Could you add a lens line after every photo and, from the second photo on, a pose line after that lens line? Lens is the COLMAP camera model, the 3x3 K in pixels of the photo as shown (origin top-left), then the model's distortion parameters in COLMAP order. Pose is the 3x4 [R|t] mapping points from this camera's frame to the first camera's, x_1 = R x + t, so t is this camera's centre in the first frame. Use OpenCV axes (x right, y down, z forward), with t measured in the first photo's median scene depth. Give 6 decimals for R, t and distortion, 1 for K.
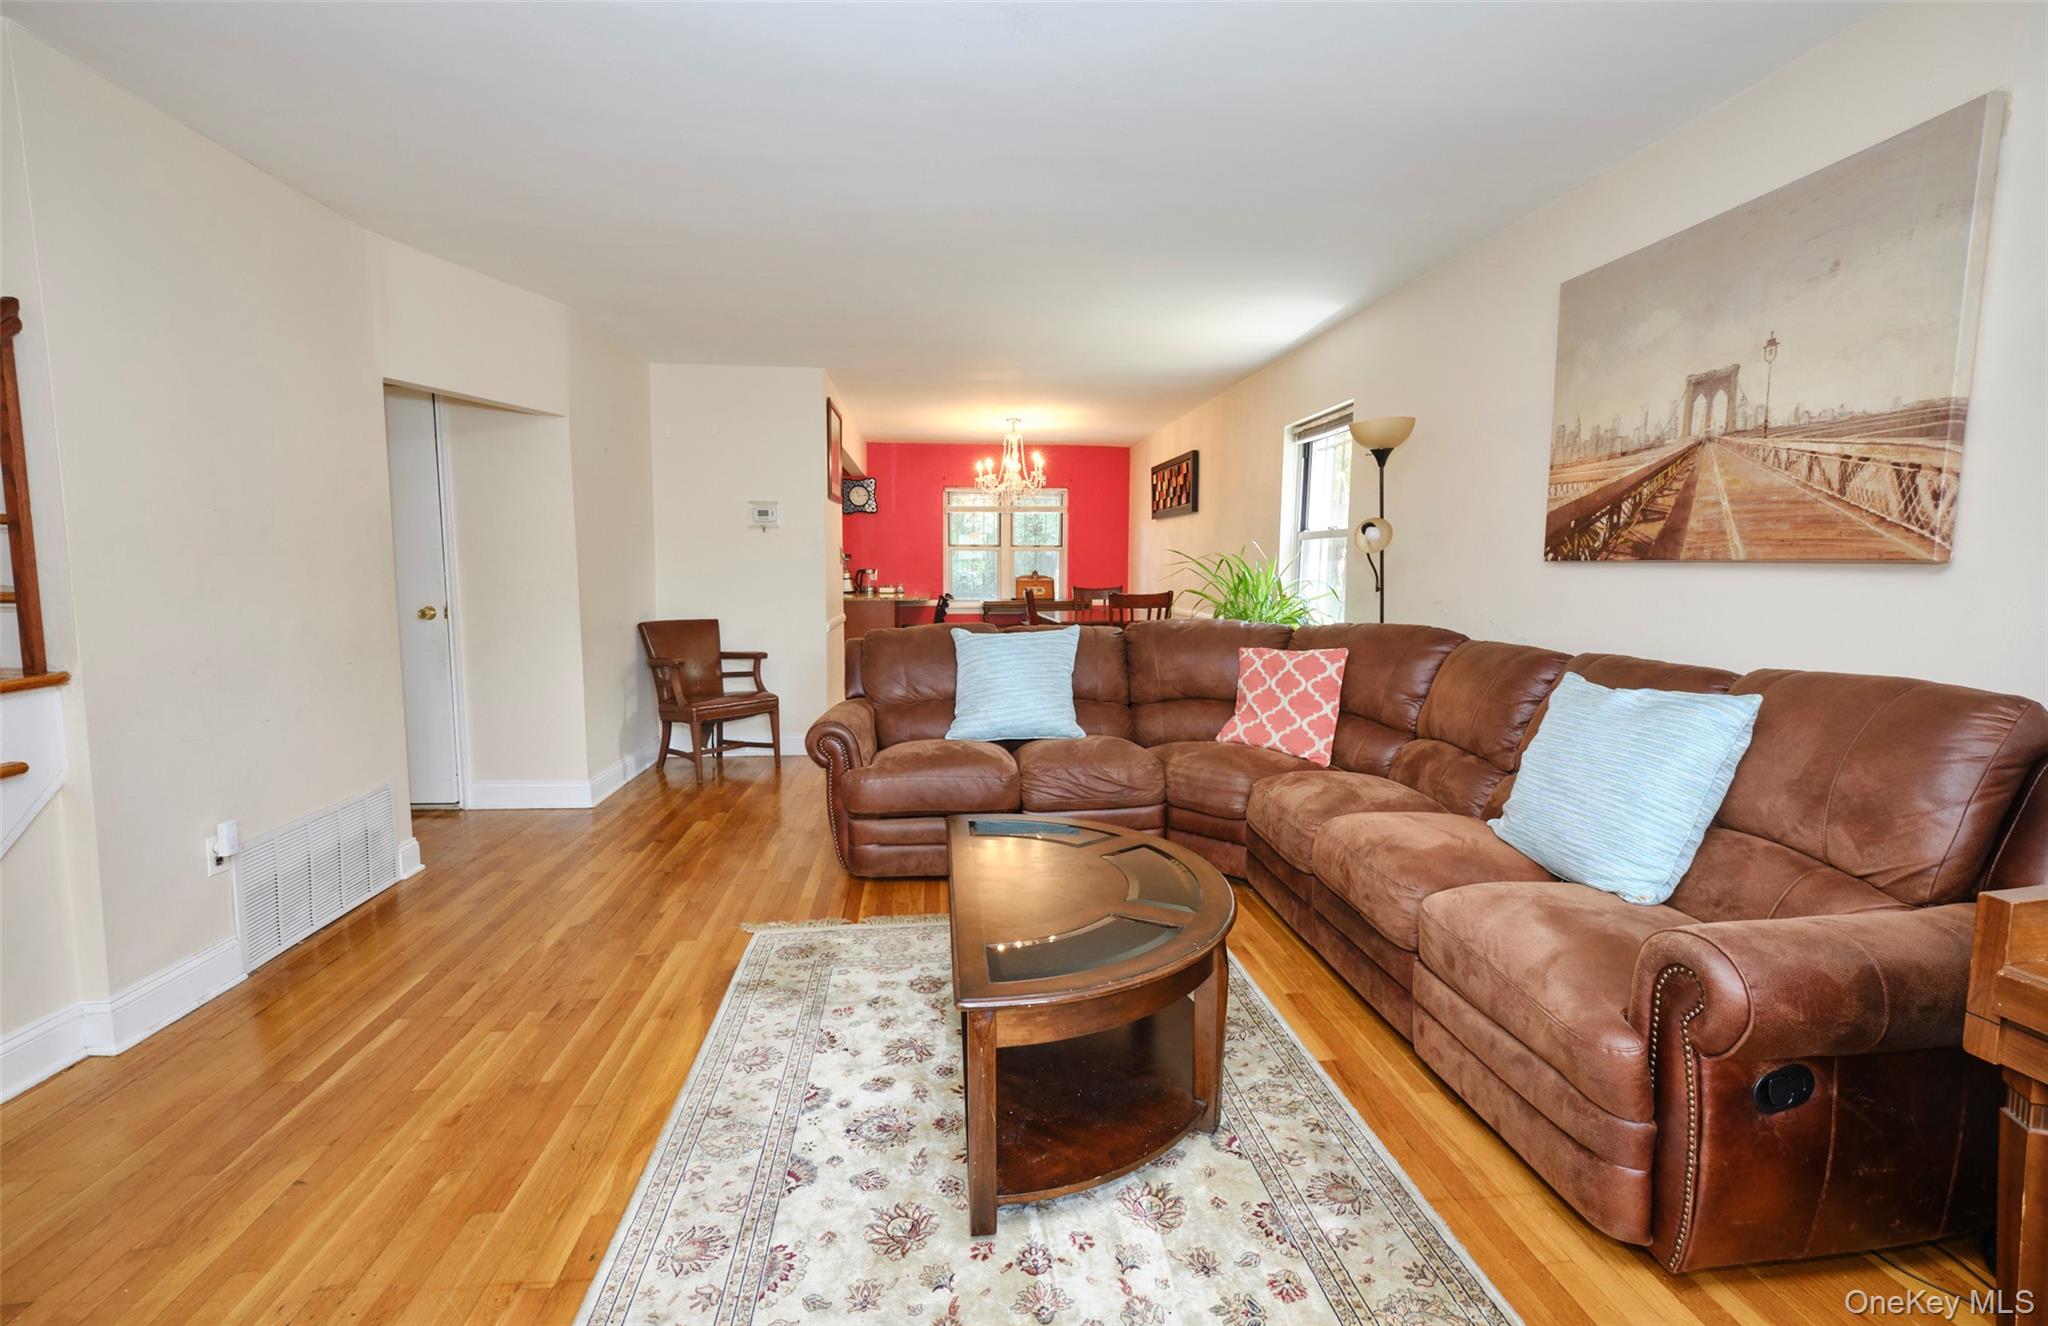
lens RADIAL K [[892.5, 0, 1018.4], [0, 892.5, 655.4], [0, 0, 1]] dist [0.007505, -0.002814]
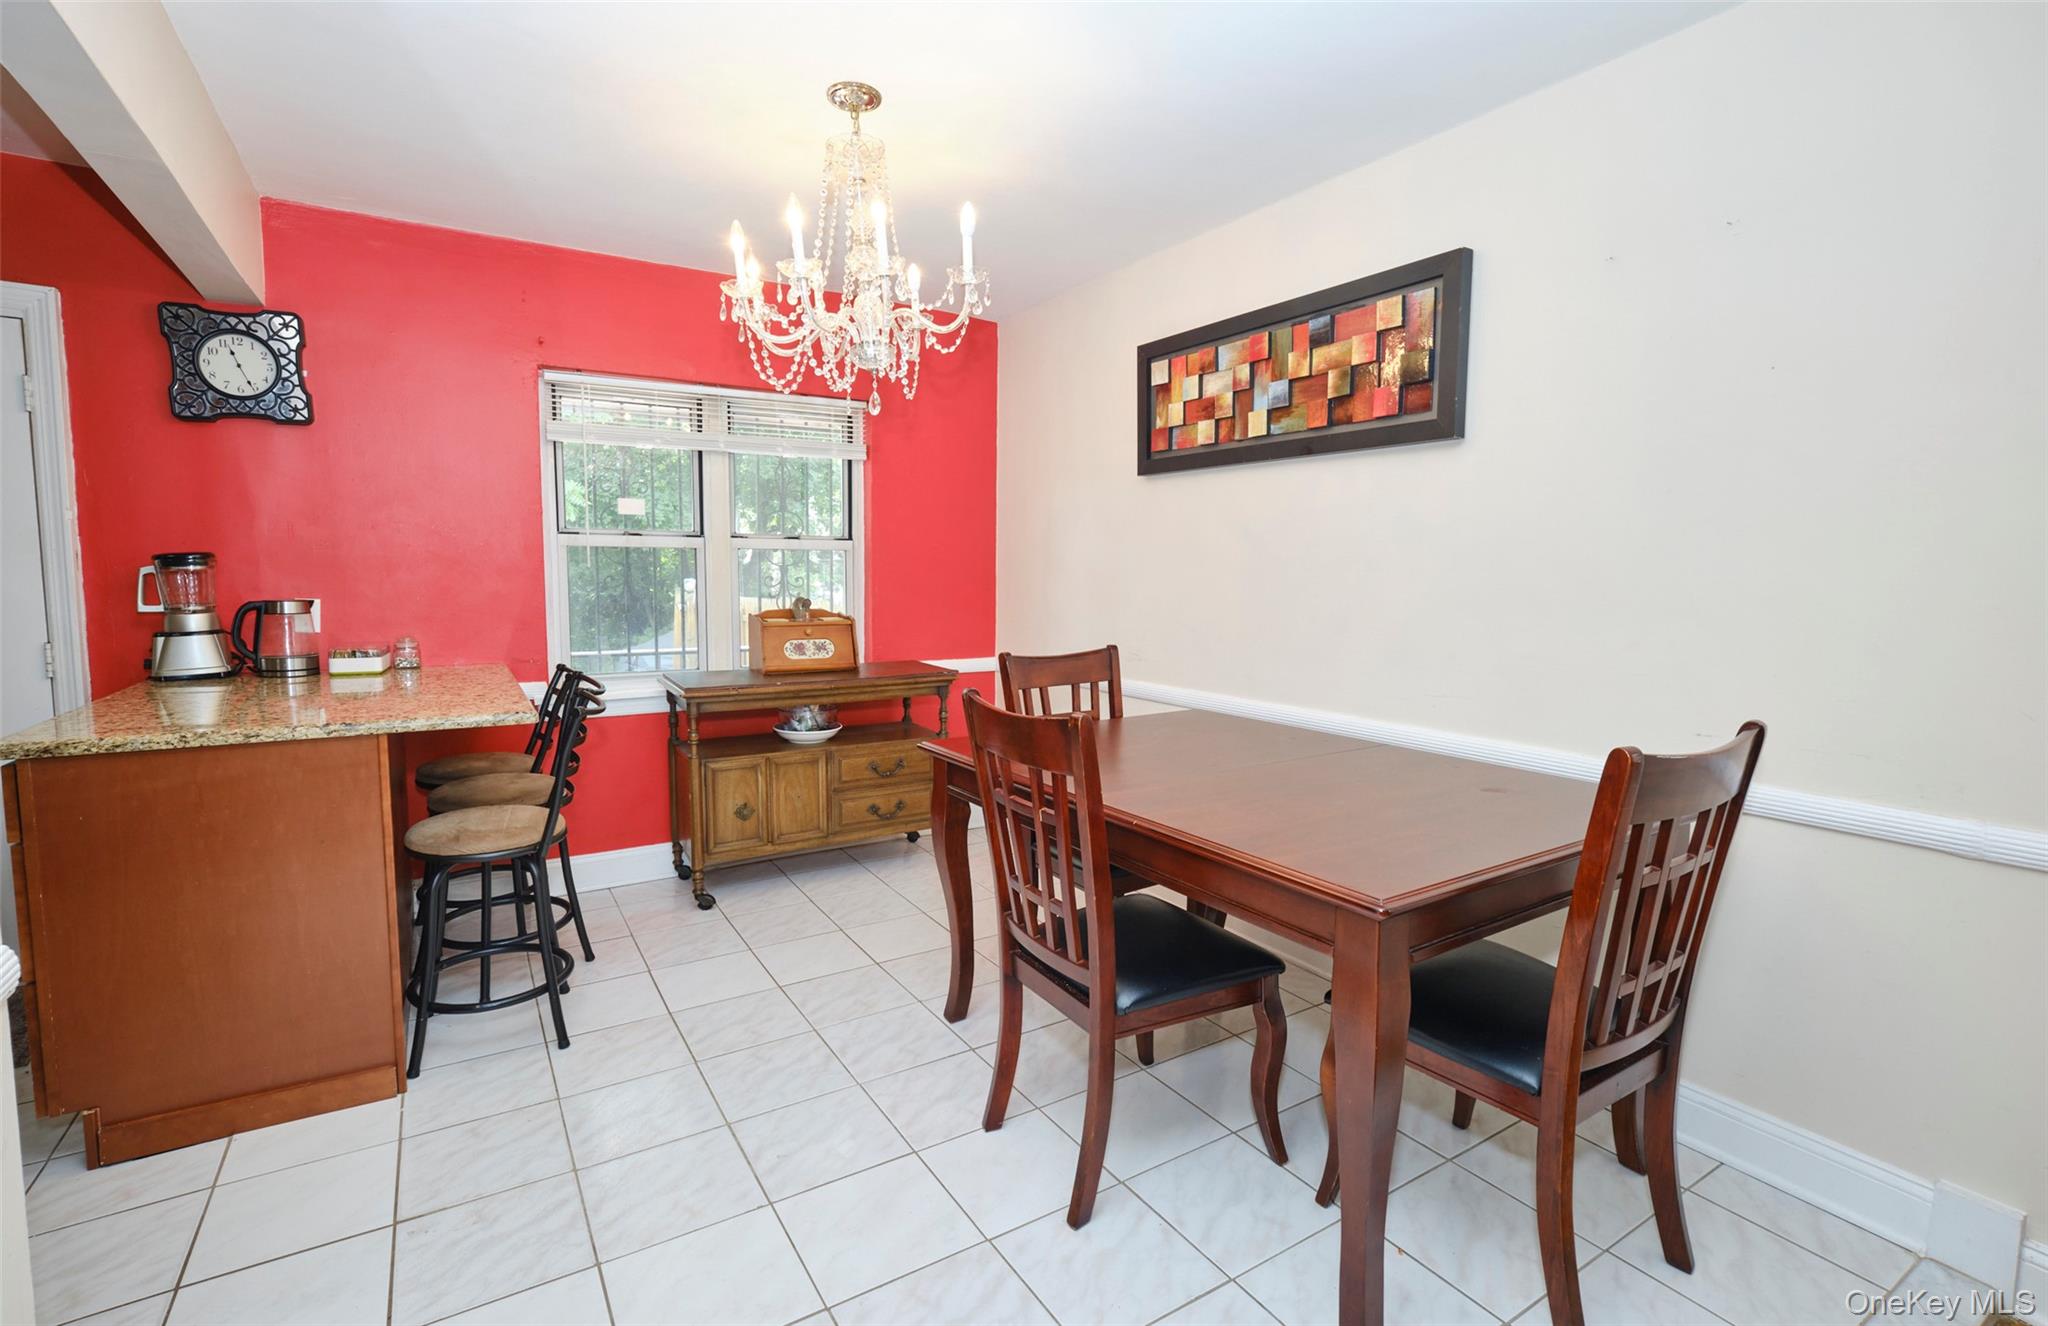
lens RADIAL K [[920.0, 0, 1027.2], [0, 920.0, 658.0], [0, 0, 1]] dist [-0.009146, 0.001460]
pose [[0.899346, -0.037030, 0.435667, -0.261834], [0.037710, 0.999264, 0.007090, -0.242990], [-0.435609, 0.010052, 0.900080, 2.105003]]
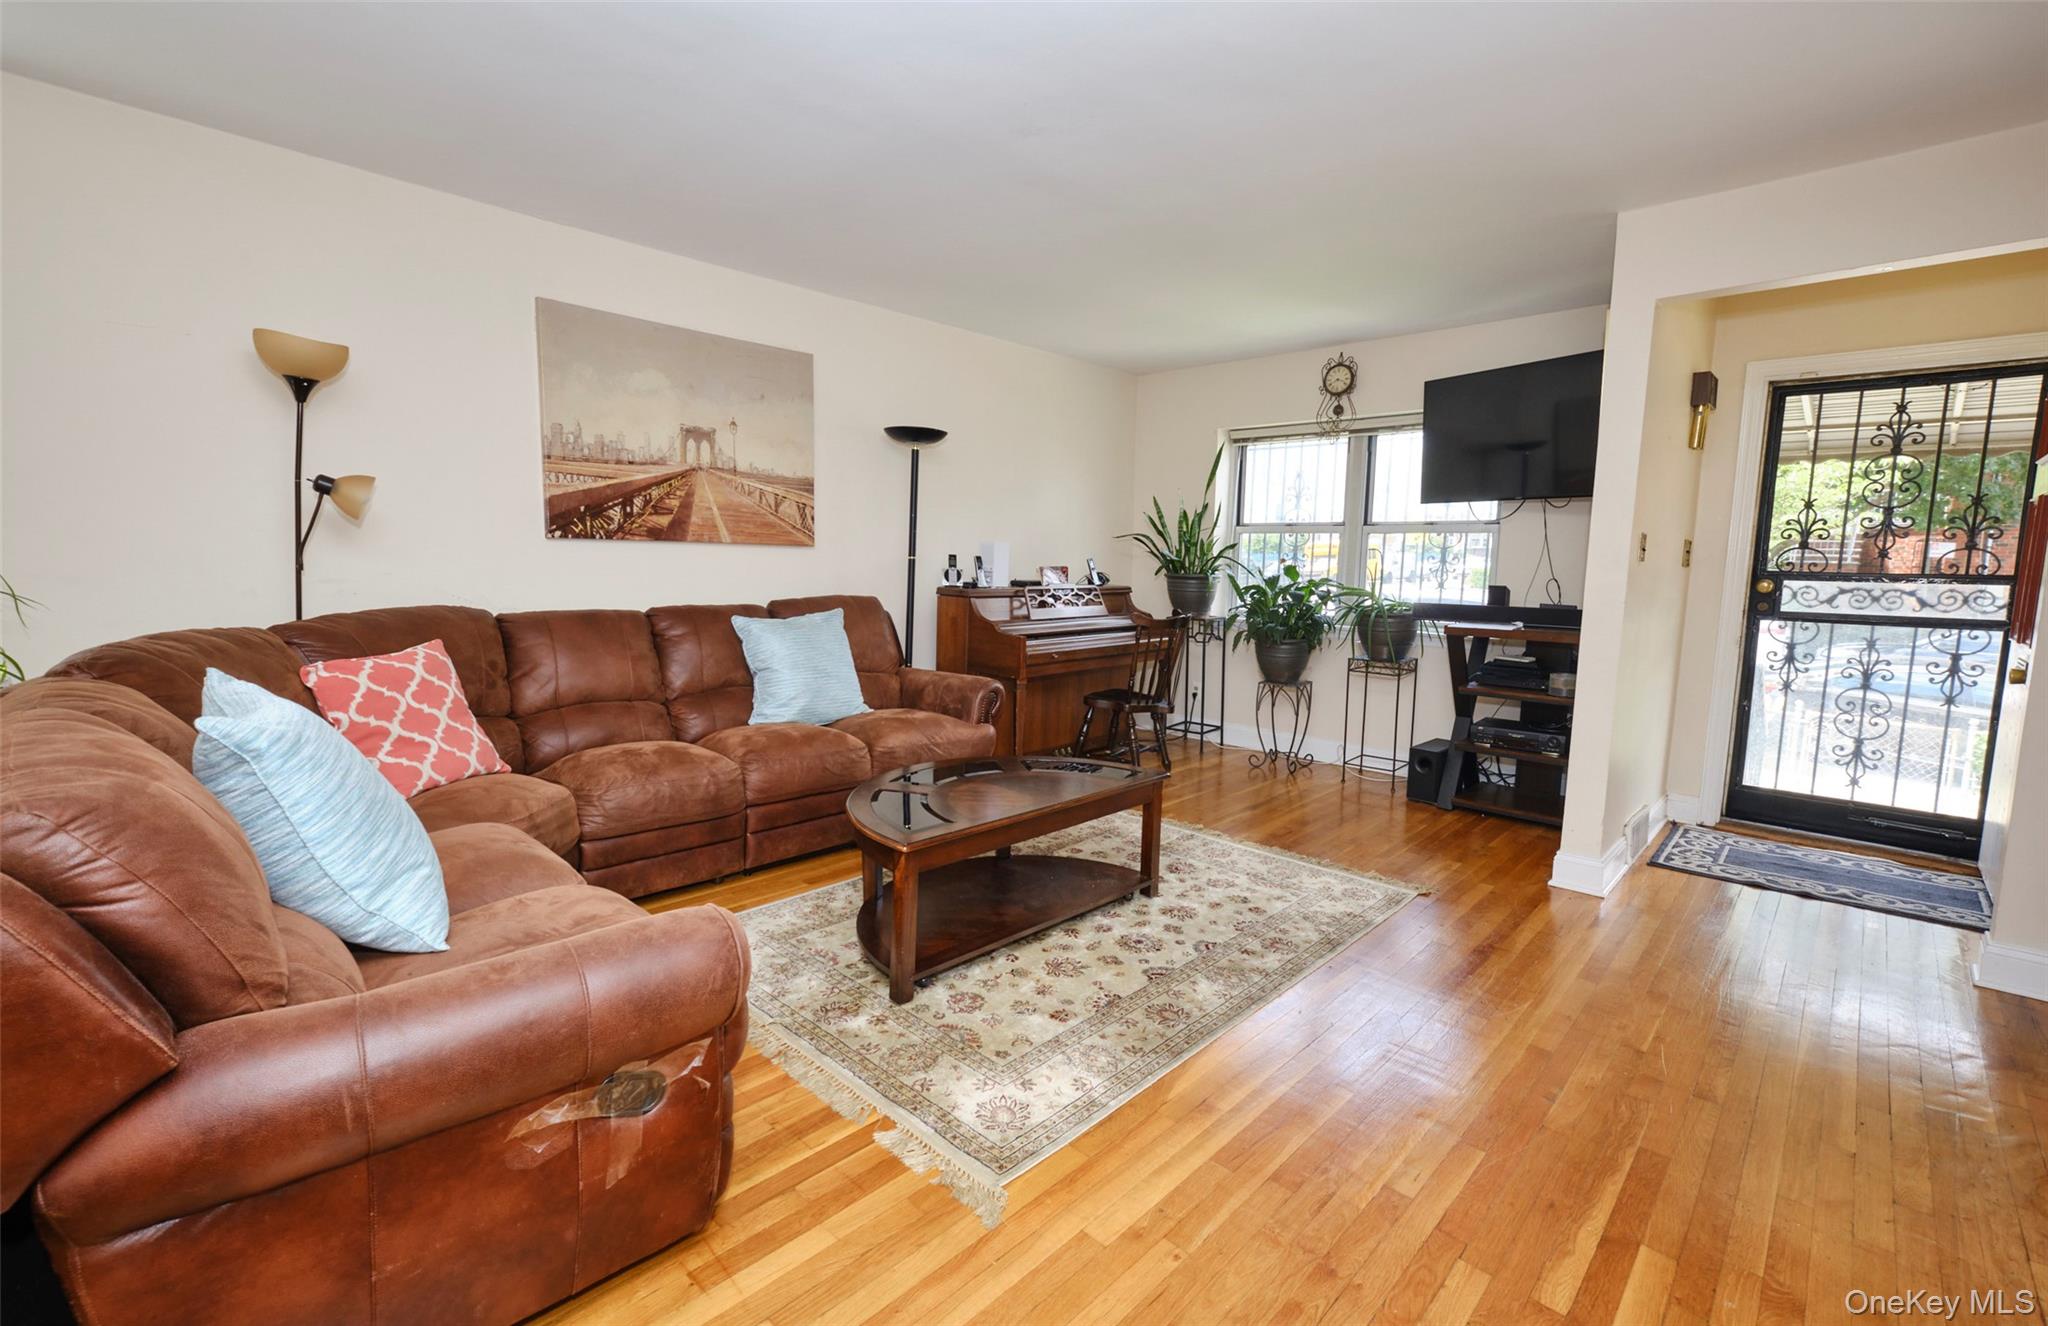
lens RADIAL K [[892.5, 0, 1025.5], [0, 892.5, 659.7], [0, 0, 1]] dist [0.007505, -0.002814]
pose [[-0.649456, -0.107752, 0.752726, -0.811276], [0.050954, 0.981517, 0.184467, -0.153498], [-0.758690, 0.158158, -0.631962, 1.491714]]
